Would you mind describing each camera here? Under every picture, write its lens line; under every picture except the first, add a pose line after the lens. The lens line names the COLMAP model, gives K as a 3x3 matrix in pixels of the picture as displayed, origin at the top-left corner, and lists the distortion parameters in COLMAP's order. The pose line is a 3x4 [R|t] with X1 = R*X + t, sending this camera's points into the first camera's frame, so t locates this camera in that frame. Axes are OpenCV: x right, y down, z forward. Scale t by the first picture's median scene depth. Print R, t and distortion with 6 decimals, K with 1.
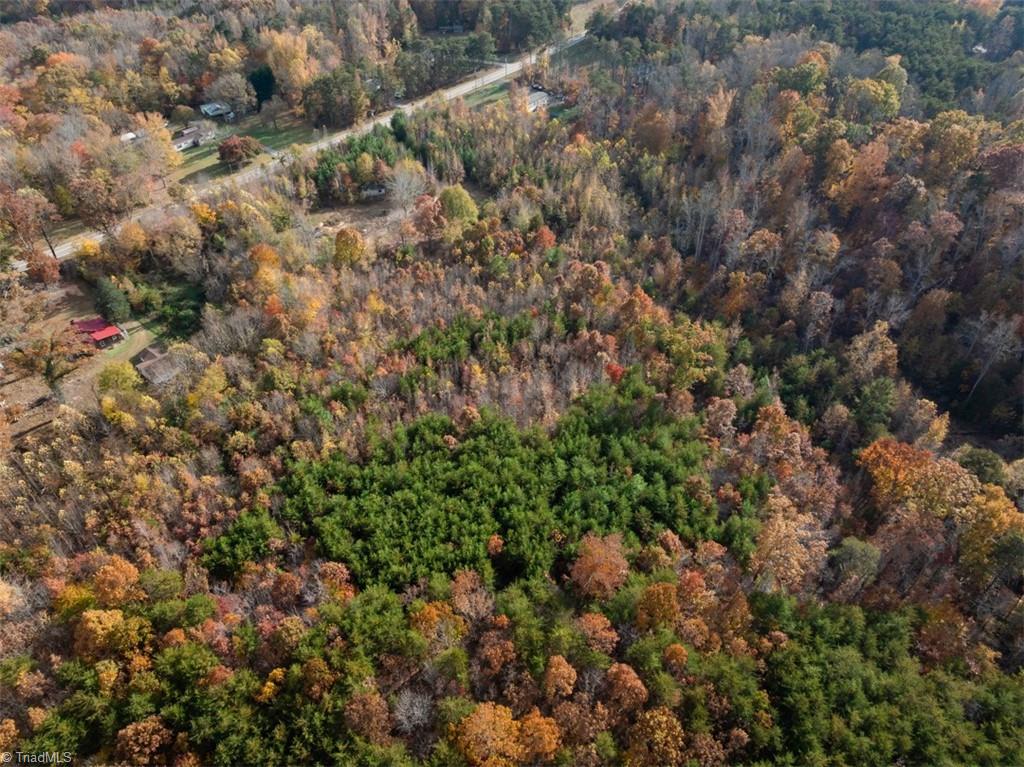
lens RADIAL K [[719.2, 0, 512.0], [0, 719.2, 383.5], [0, 0, 1]] dist [-0.051579, 0.018207]
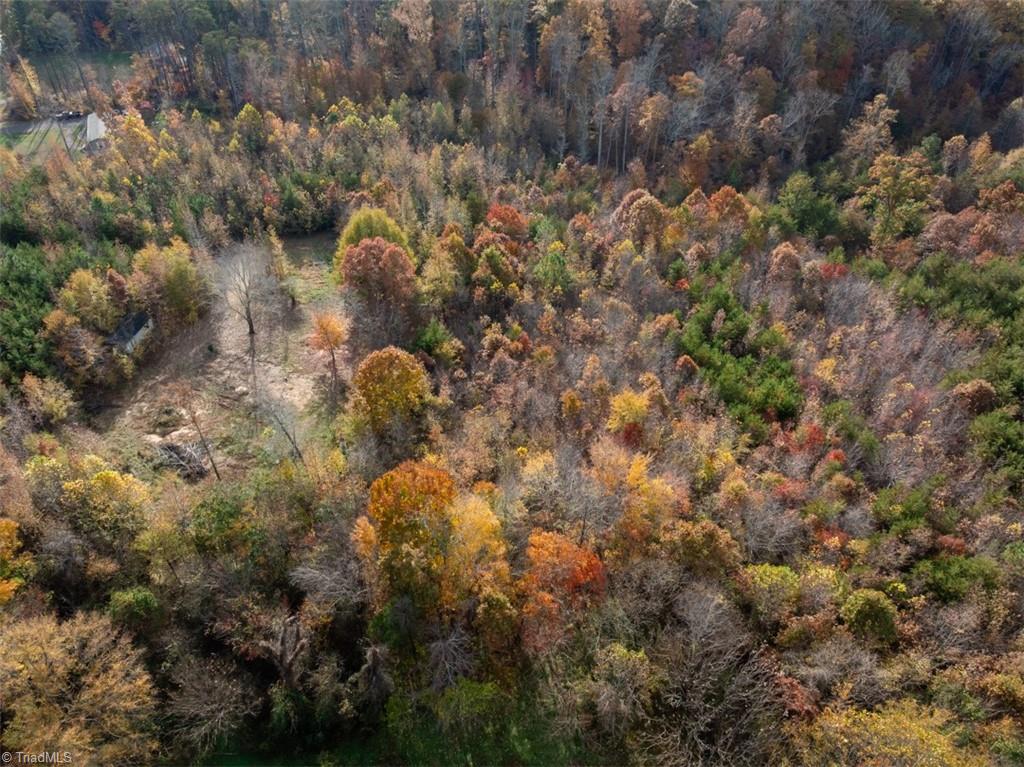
lens RADIAL K [[719.2, 0, 512.0], [0, 719.2, 383.5], [0, 0, 1]] dist [-0.051579, 0.018207]
pose [[0.476078, -0.567444, 0.671831, -0.458278], [0.584962, 0.774777, 0.239875, -0.239243], [-0.656635, 0.278796, 0.700787, 0.592891]]
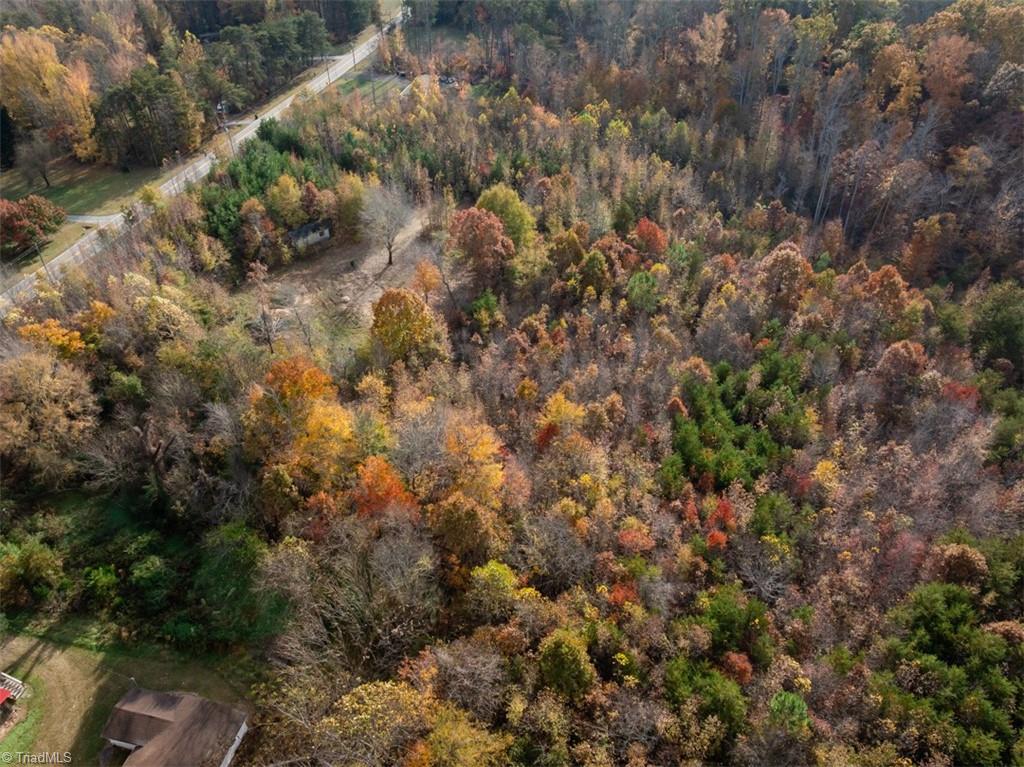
lens RADIAL K [[719.2, 0, 512.0], [0, 719.2, 383.5], [0, 0, 1]] dist [-0.051579, 0.018207]
pose [[0.887604, -0.290041, 0.357820, -0.331268], [0.308628, 0.951167, 0.005415, -0.118594], [-0.341917, 0.105626, 0.933775, 0.456038]]
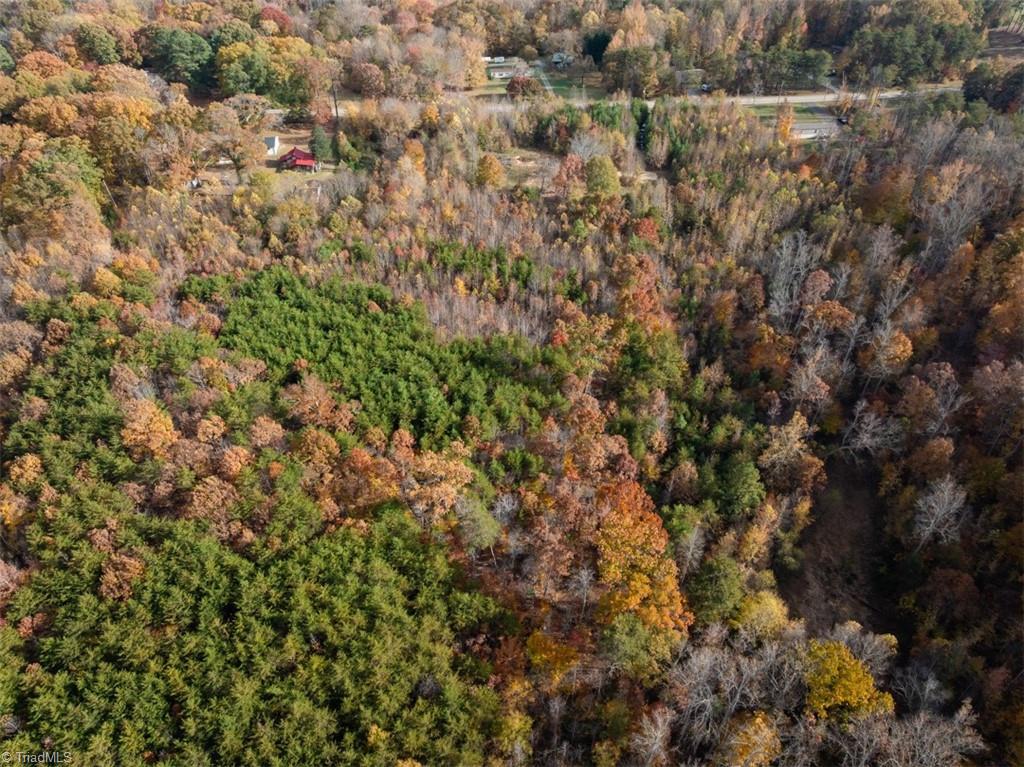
lens RADIAL K [[719.2, 0, 512.0], [0, 719.2, 383.5], [0, 0, 1]] dist [-0.051579, 0.018207]
pose [[0.709617, 0.466790, -0.527778, 0.587336], [-0.466831, 0.872537, 0.144039, -0.070677], [0.527742, 0.144171, 0.837080, 0.067796]]
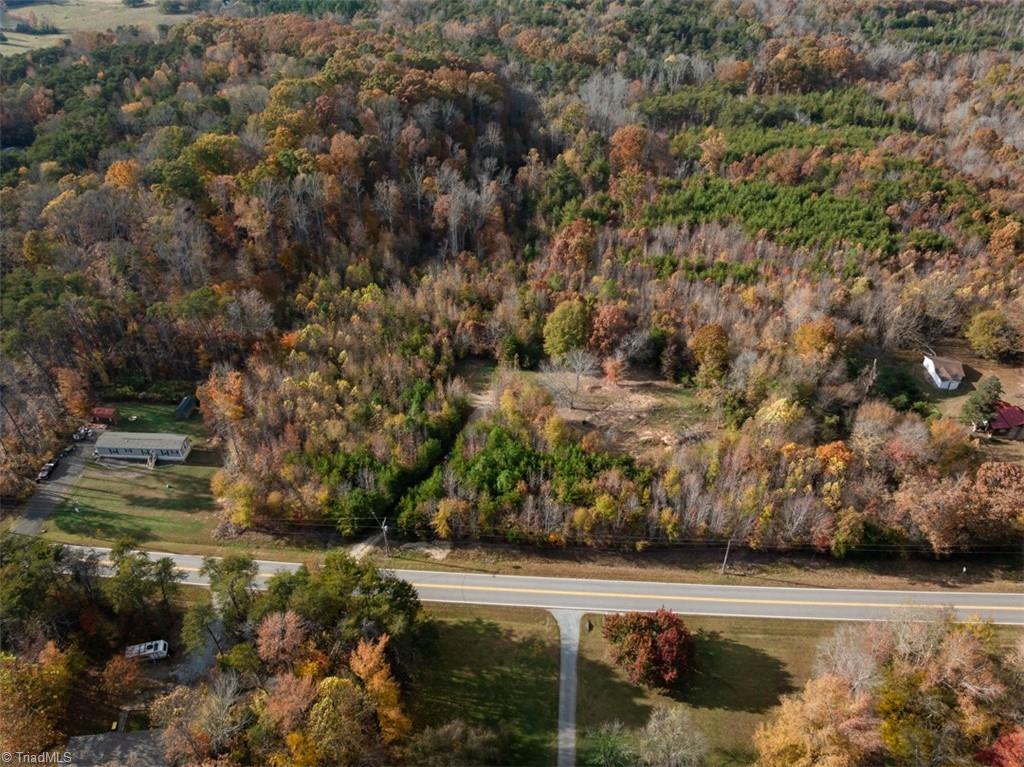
lens RADIAL K [[719.2, 0, 512.0], [0, 719.2, 383.5], [0, 0, 1]] dist [-0.051579, 0.018207]
pose [[-0.577001, -0.501493, 0.644651, -0.650354], [0.538209, 0.360220, 0.761953, -0.943634], [-0.614330, 0.786605, 0.062061, 1.066336]]
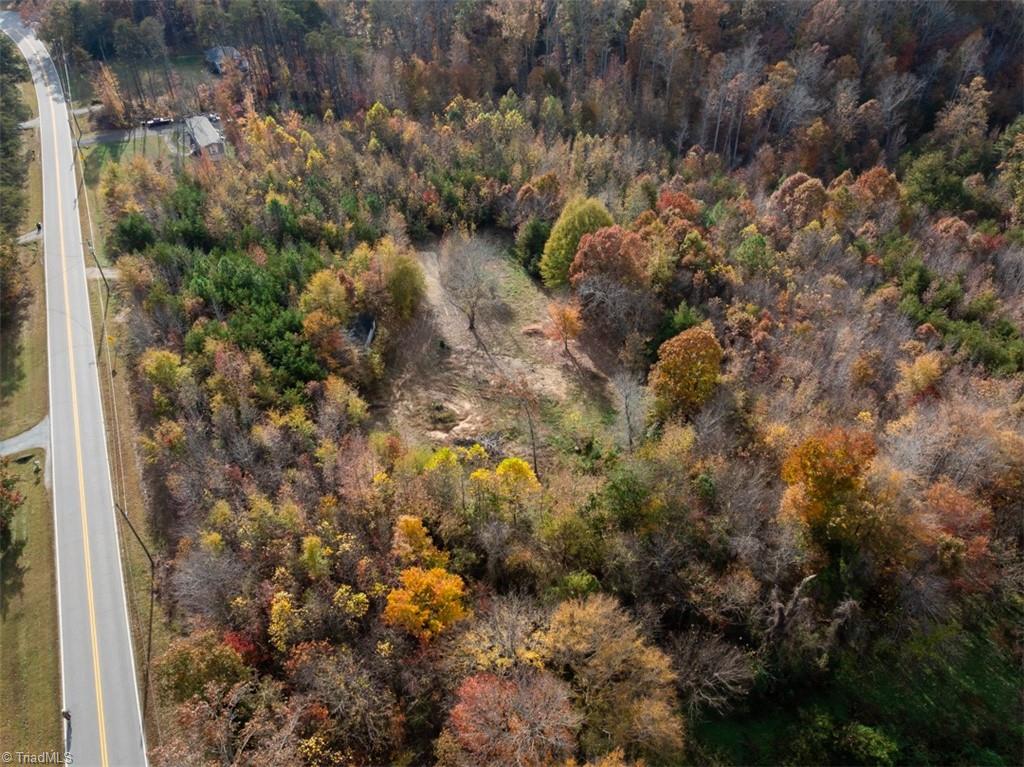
lens RADIAL K [[716.1, 0, 512.0], [0, 716.1, 383.5], [0, 0, 1]] dist [-0.042279, -0.001531]
pose [[0.389197, -0.594937, 0.703260, -0.561787], [0.612515, 0.737365, 0.284812, -0.360276], [-0.688005, 0.319909, 0.651389, 0.732757]]
